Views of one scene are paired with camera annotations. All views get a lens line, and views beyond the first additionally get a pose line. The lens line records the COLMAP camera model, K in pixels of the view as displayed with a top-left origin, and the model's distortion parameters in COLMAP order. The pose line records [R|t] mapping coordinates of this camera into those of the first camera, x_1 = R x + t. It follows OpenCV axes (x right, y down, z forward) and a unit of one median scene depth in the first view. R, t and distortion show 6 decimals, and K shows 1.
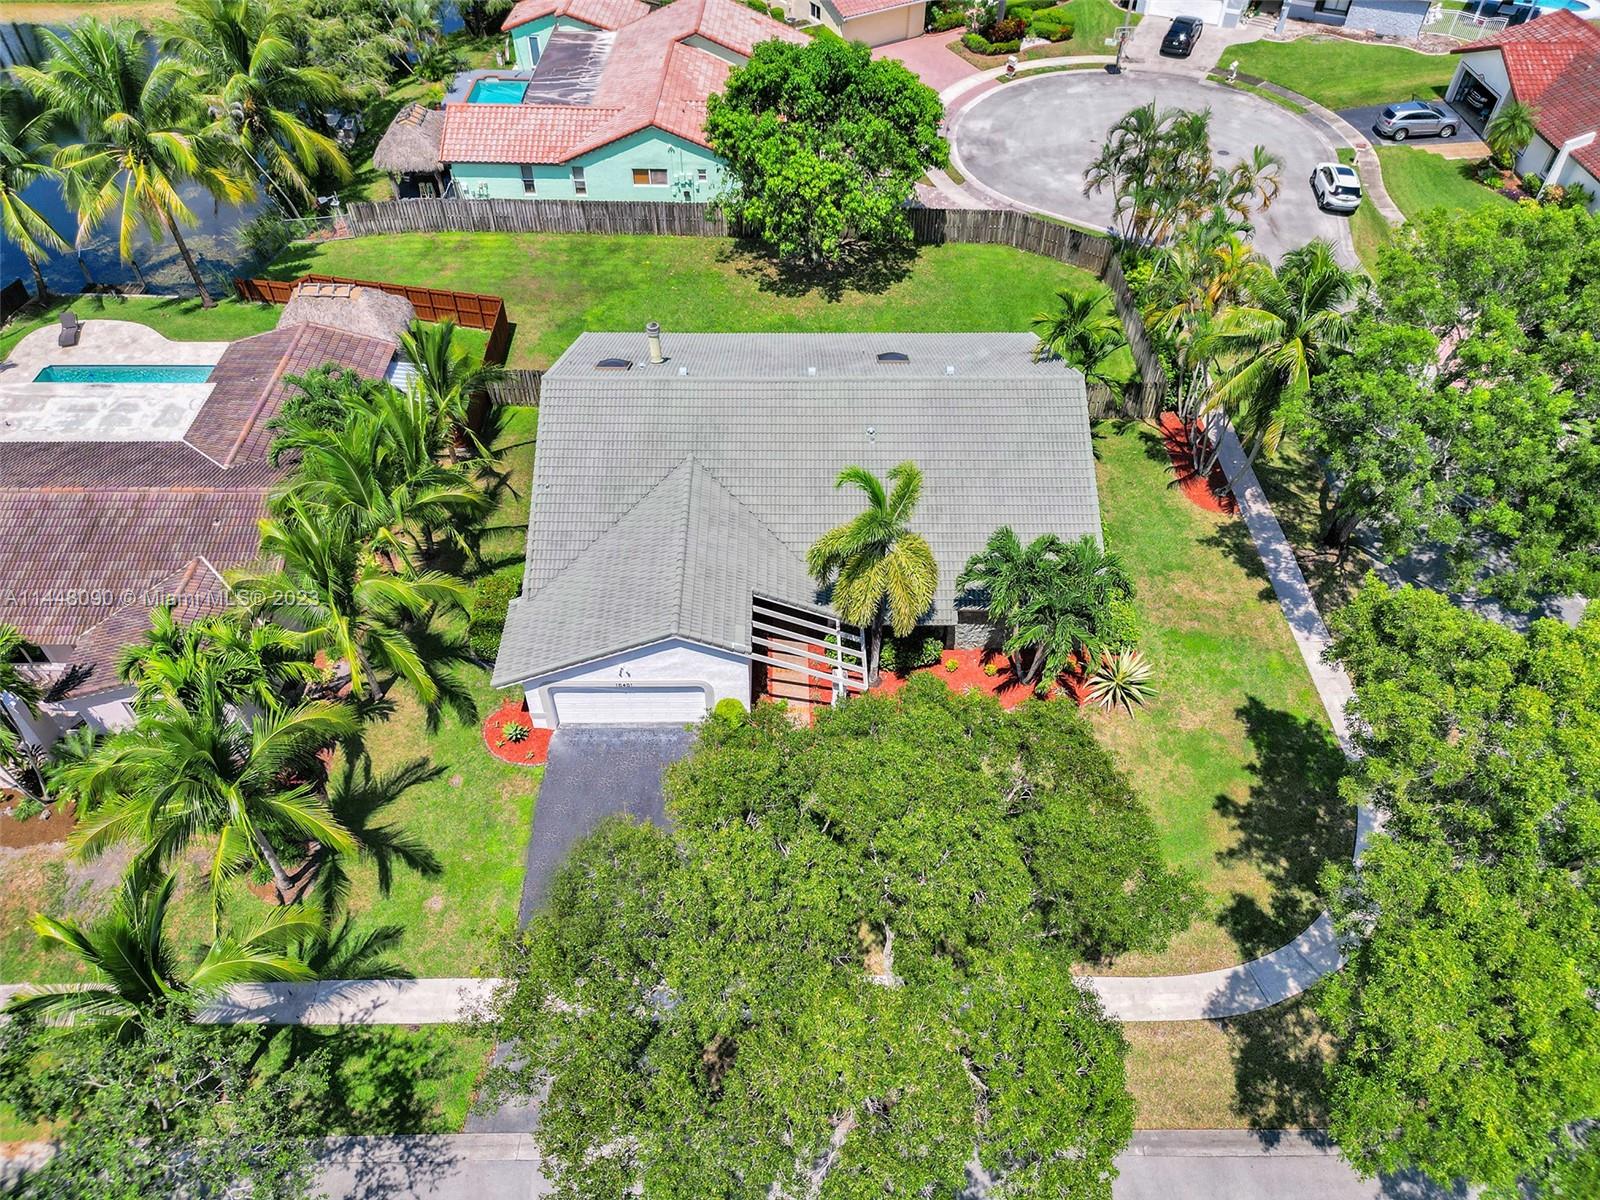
lens RADIAL K [[1121.9, 0, 797.1], [0, 1121.9, 592.7], [0, 0, 1]] dist [0.061216, -0.053454]
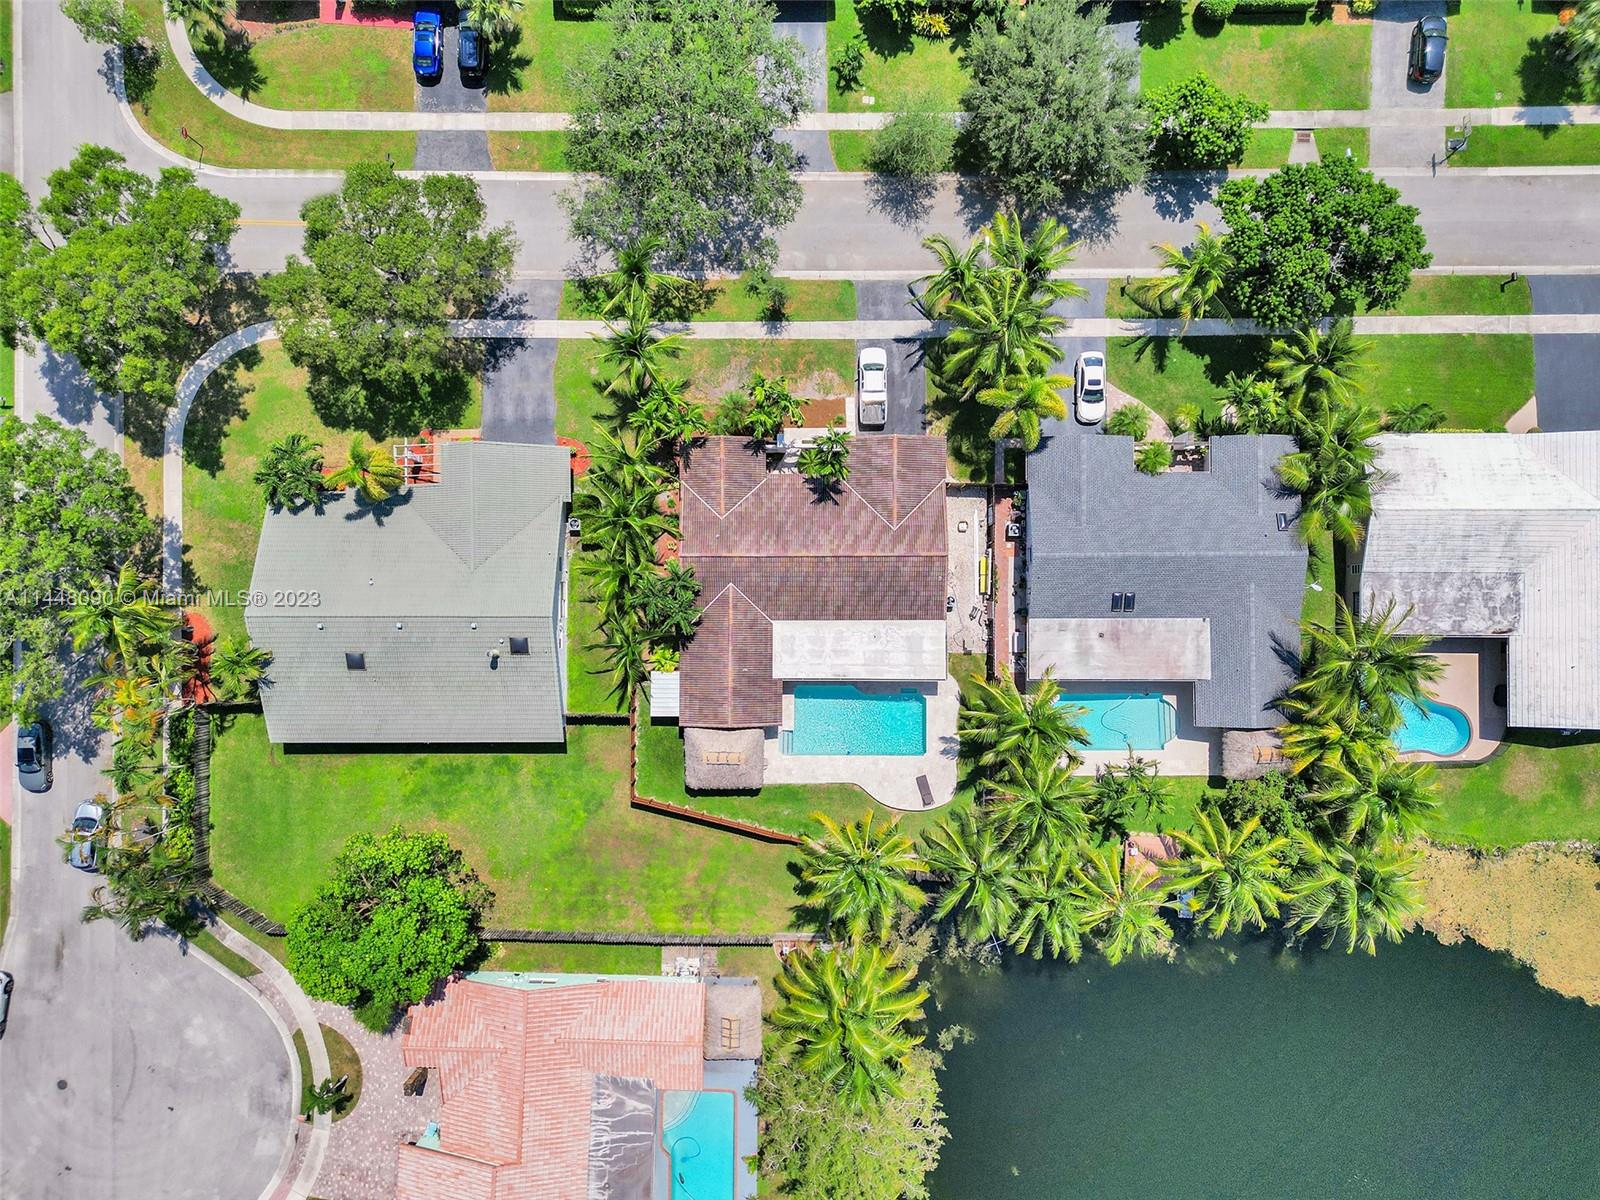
lens RADIAL K [[1121.9, 0, 789.1], [0, 1121.9, 605.0], [0, 0, 1]] dist [0.061216, -0.053454]
pose [[-0.999989, -0.004327, 0.001807, -0.691482], [0.004353, -0.713306, 0.700839, -1.623603], [-0.001743, 0.700840, 0.713317, -0.324980]]
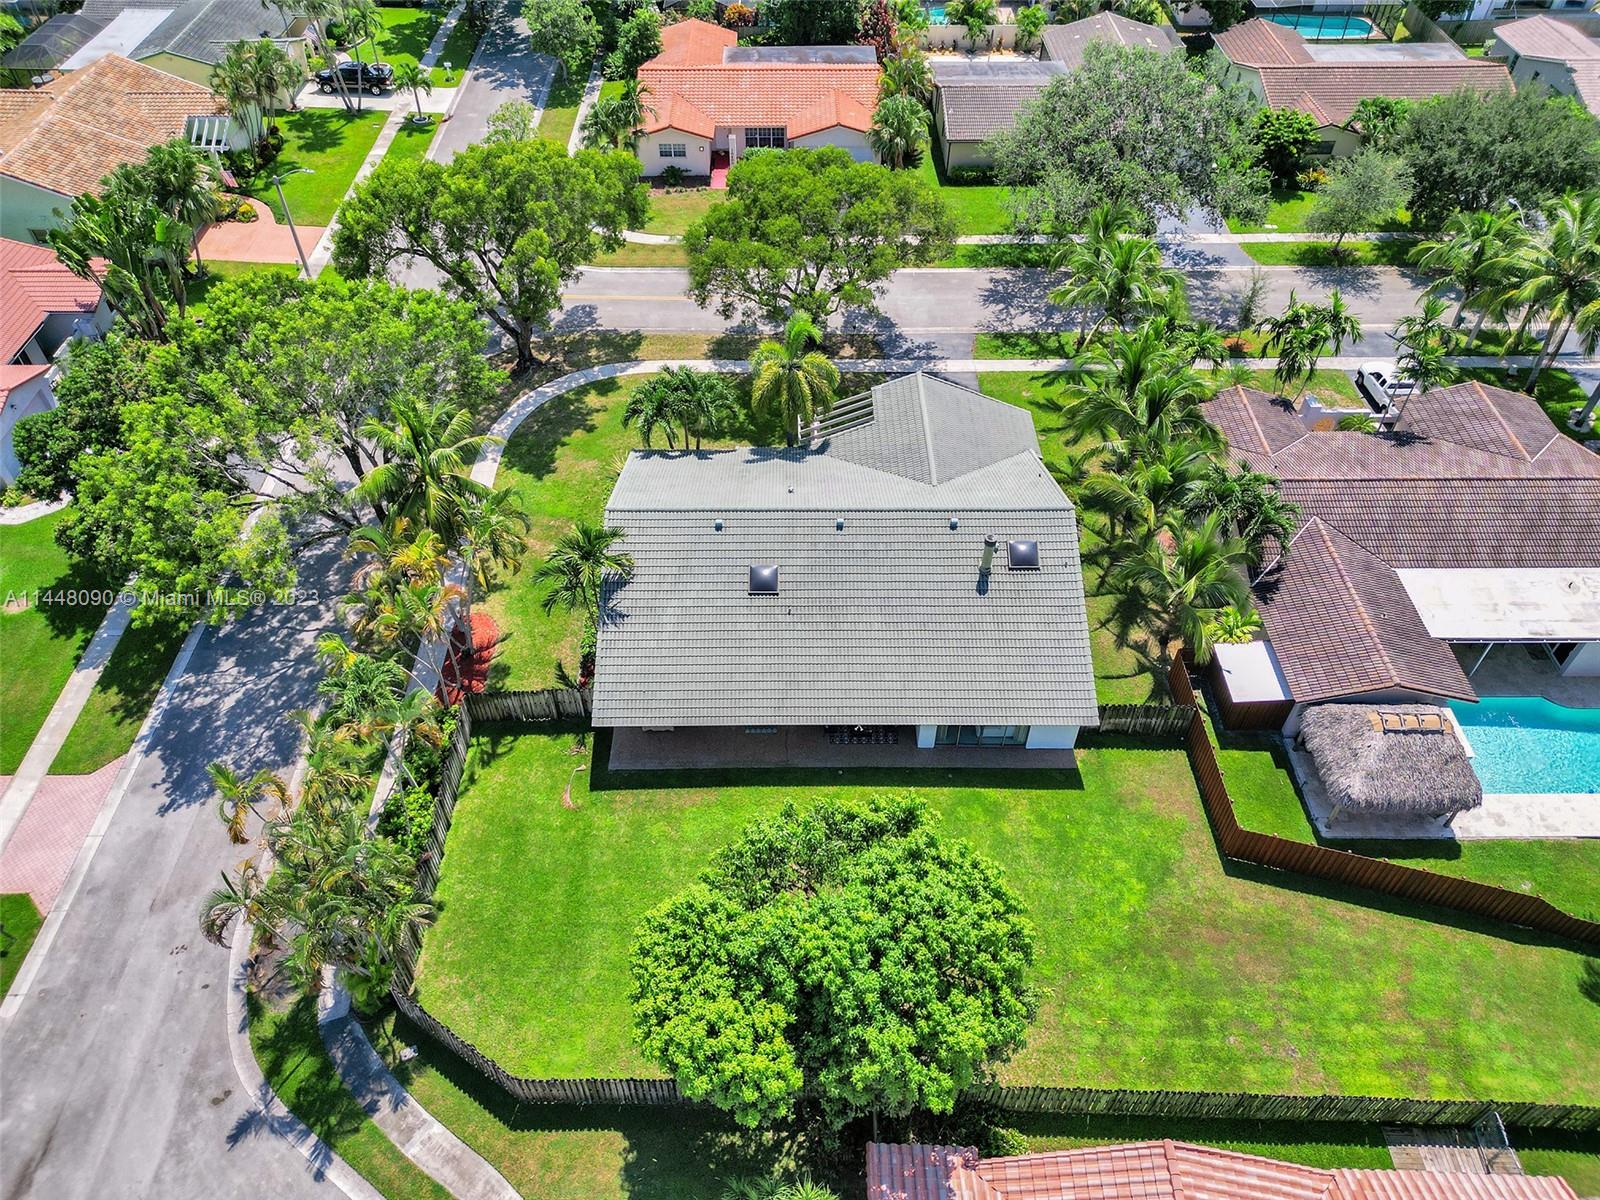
lens RADIAL K [[1121.9, 0, 795.8], [0, 1121.9, 601.9], [0, 0, 1]] dist [0.061216, -0.053454]
pose [[-0.999996, 0.001994, -0.001963, 0.067862], [-0.002025, -0.031453, 0.999503, -1.527437], [0.001931, 0.999503, 0.031457, 1.204969]]
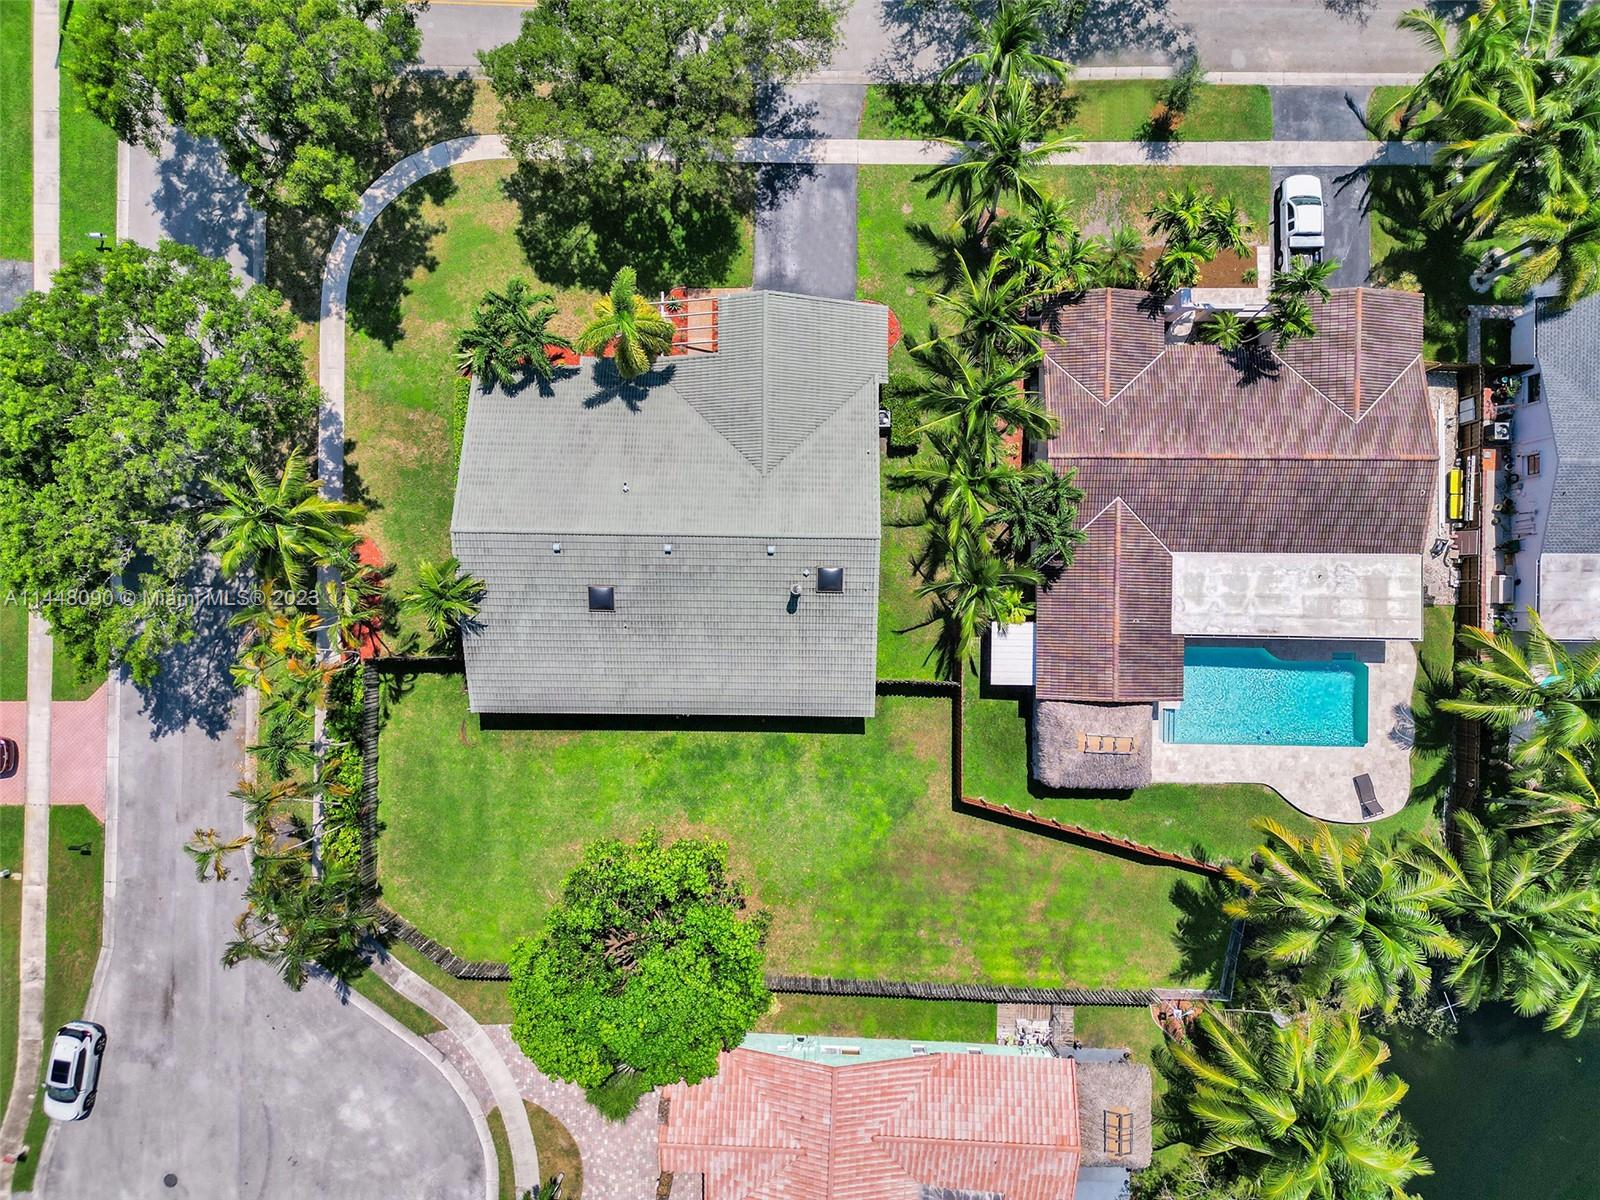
lens RADIAL K [[1121.9, 0, 791.3], [0, 1121.9, 604.7], [0, 0, 1]] dist [0.061216, -0.053454]
pose [[-0.999849, -0.016890, 0.004027, -0.151254], [0.014835, -0.710430, 0.703611, -1.284887], [-0.009023, 0.703565, 0.710574, 0.184665]]
